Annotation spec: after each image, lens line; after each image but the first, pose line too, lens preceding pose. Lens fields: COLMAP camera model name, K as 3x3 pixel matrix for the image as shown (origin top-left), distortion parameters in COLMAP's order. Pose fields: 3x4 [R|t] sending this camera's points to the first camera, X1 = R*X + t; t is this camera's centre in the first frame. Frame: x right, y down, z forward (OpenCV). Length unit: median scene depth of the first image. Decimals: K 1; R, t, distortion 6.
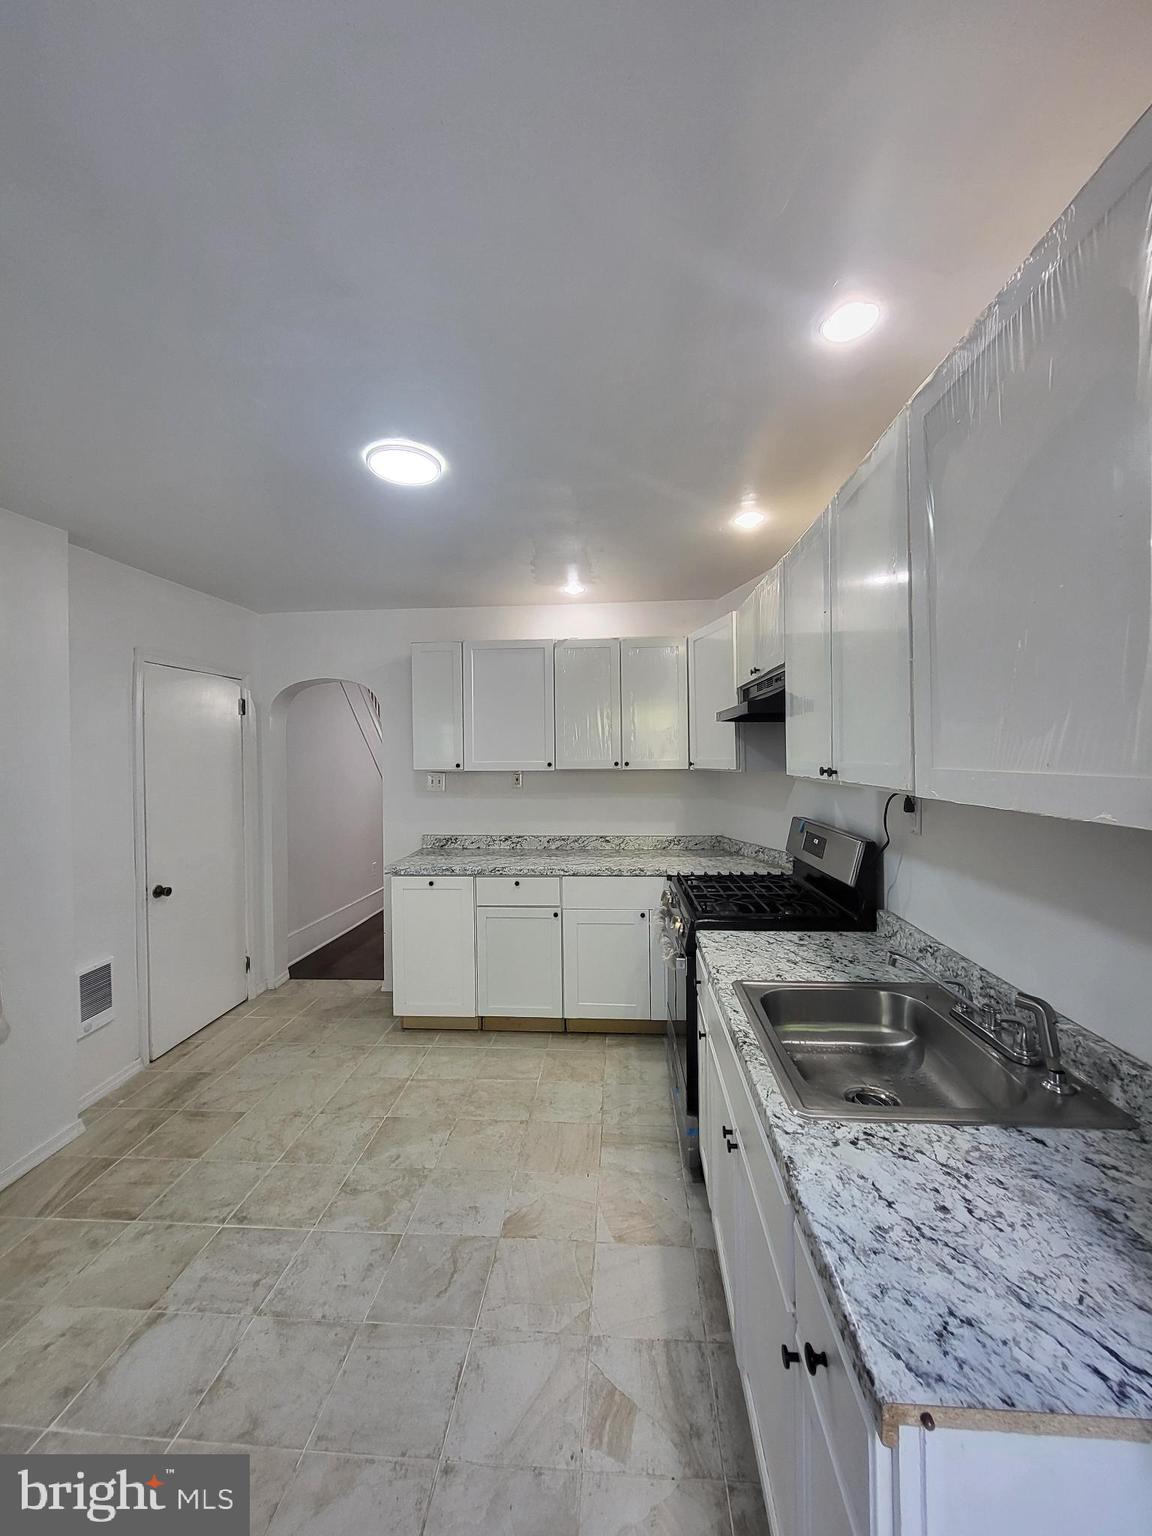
lens RADIAL K [[606.8, 0, 579.3], [0, 606.8, 760.6], [0, 0, 1]] dist [-0.000230, -0.001453]
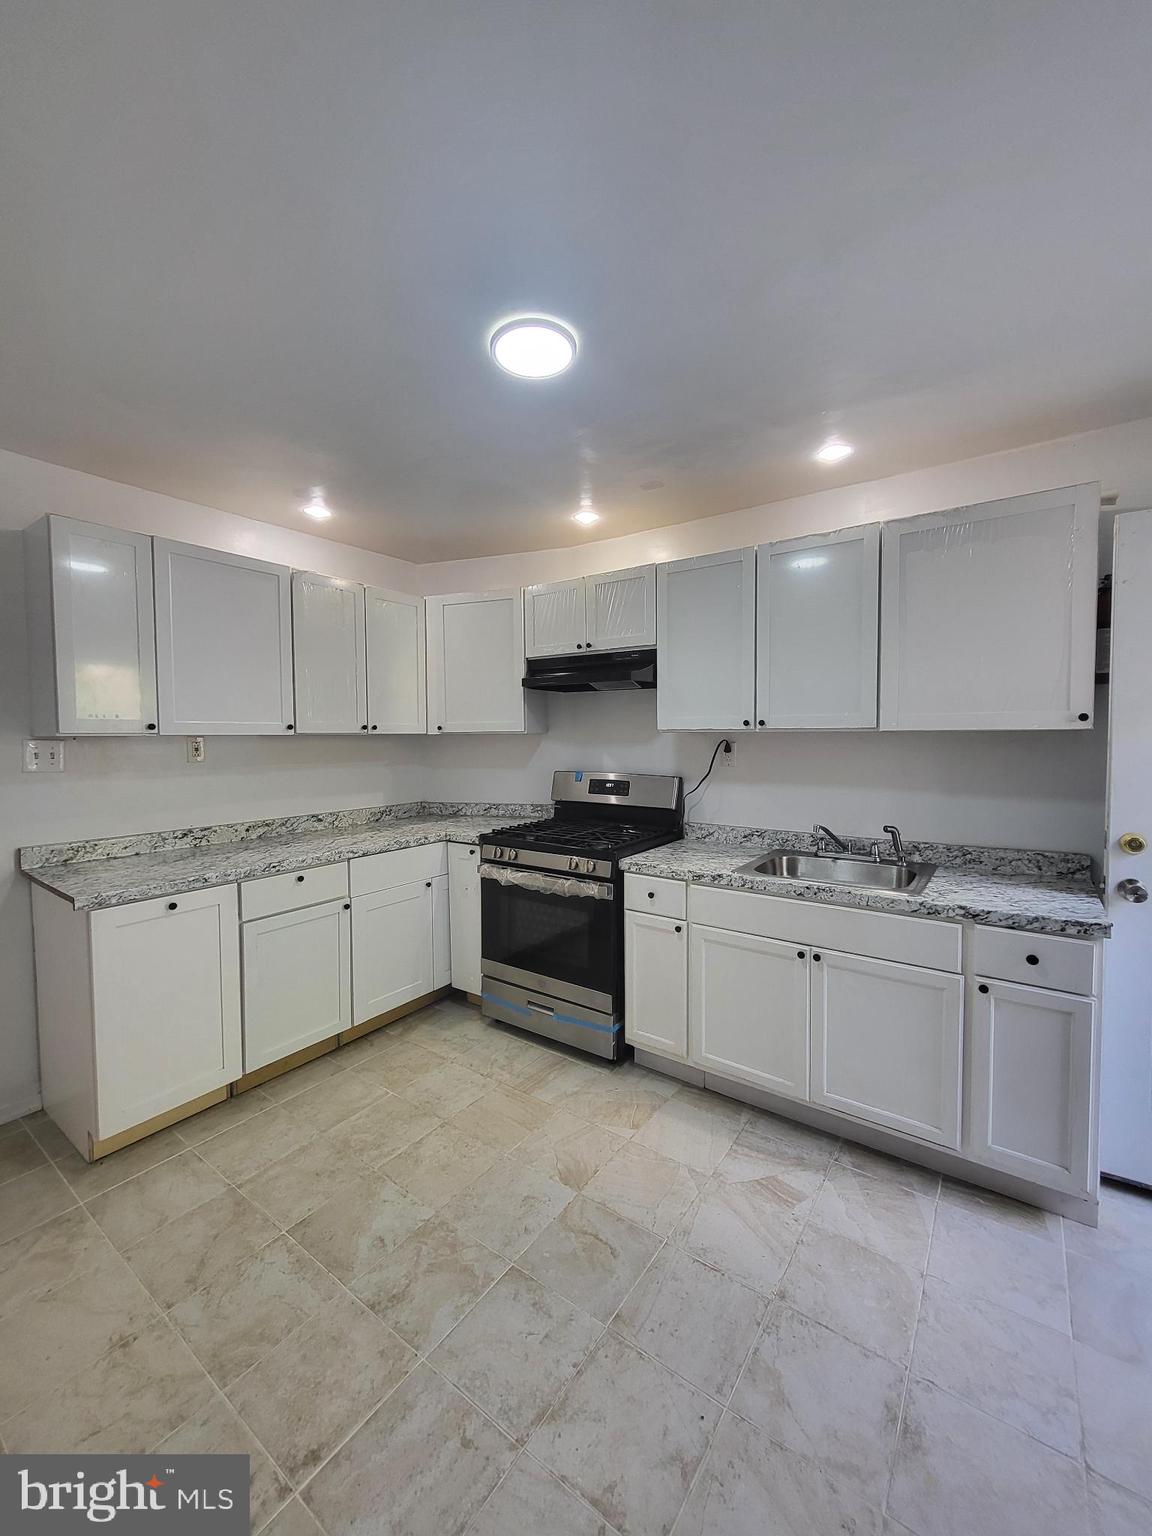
lens RADIAL K [[606.8, 0, 583.8], [0, 606.8, 758.9], [0, 0, 1]] dist [-0.000230, -0.001453]
pose [[0.521128, -0.029319, 0.852975, -0.714328], [0.009588, 0.999548, 0.028499, 0.039470], [-0.853425, -0.006673, 0.521174, 0.364223]]
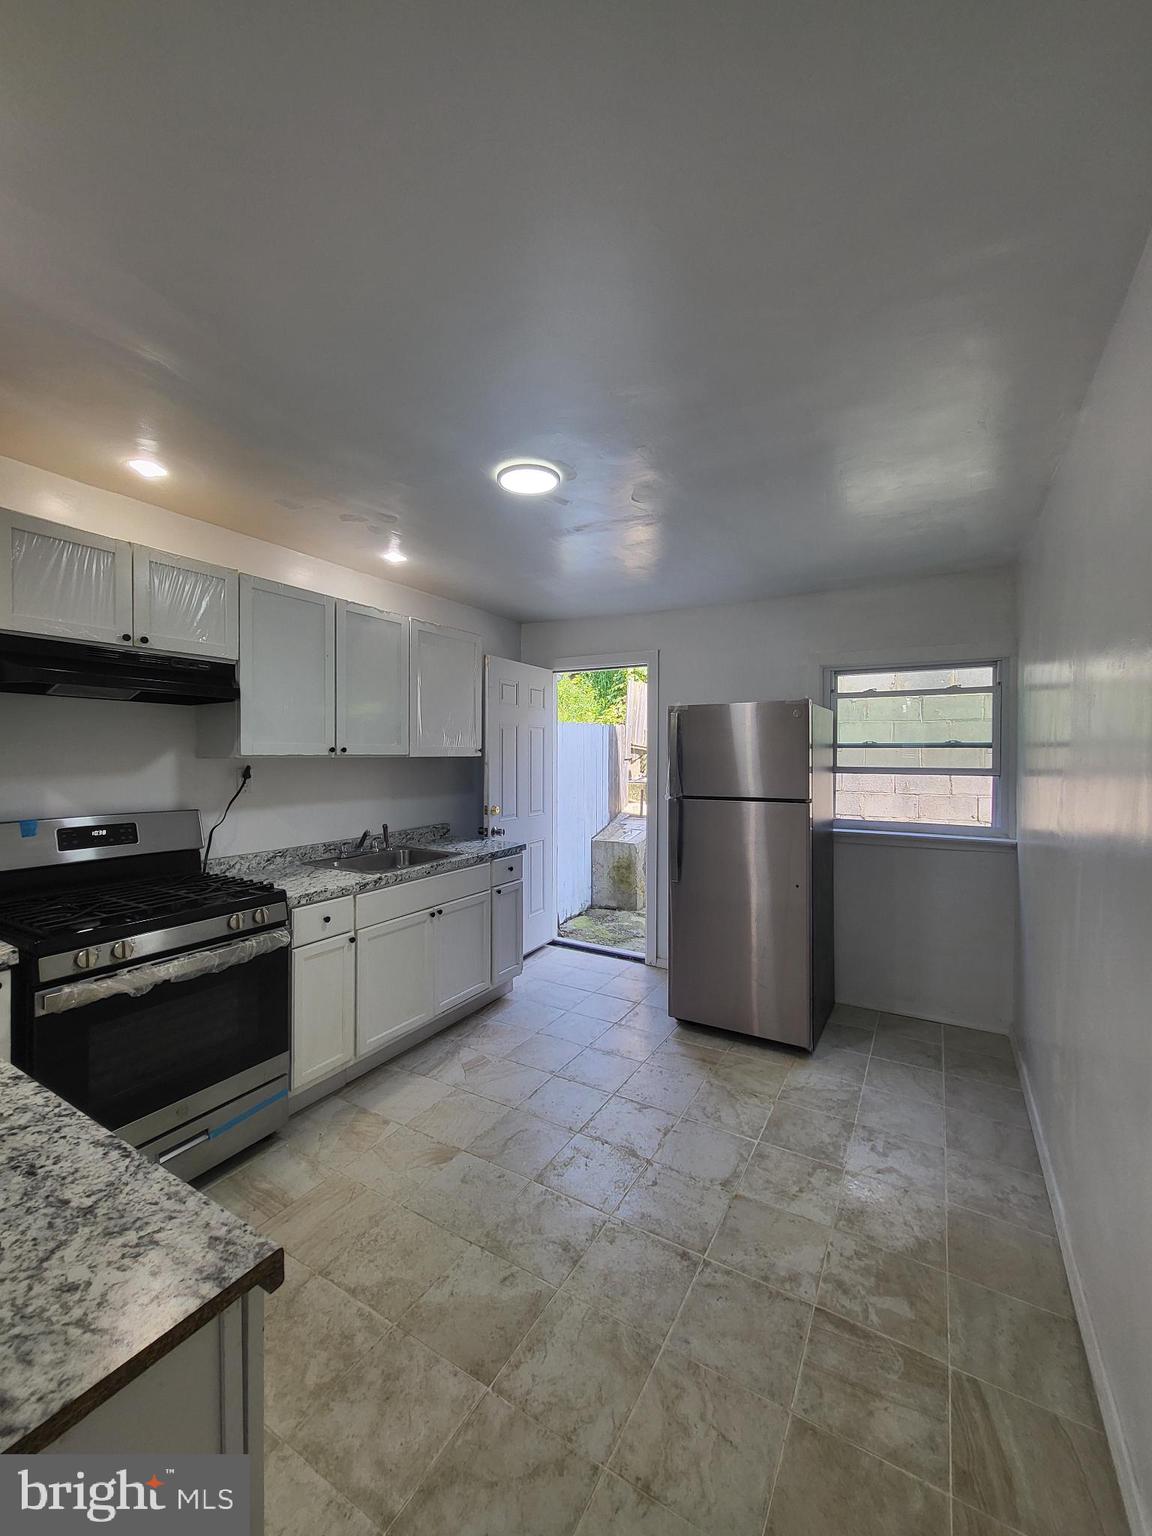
lens RADIAL K [[606.8, 0, 580.3], [0, 606.8, 759.1], [0, 0, 1]] dist [-0.000230, -0.001453]
pose [[-0.896938, 0.003171, 0.442145, -0.638905], [0.011780, 0.999791, 0.016726, 0.015562], [-0.441999, 0.020211, -0.896788, 1.449870]]
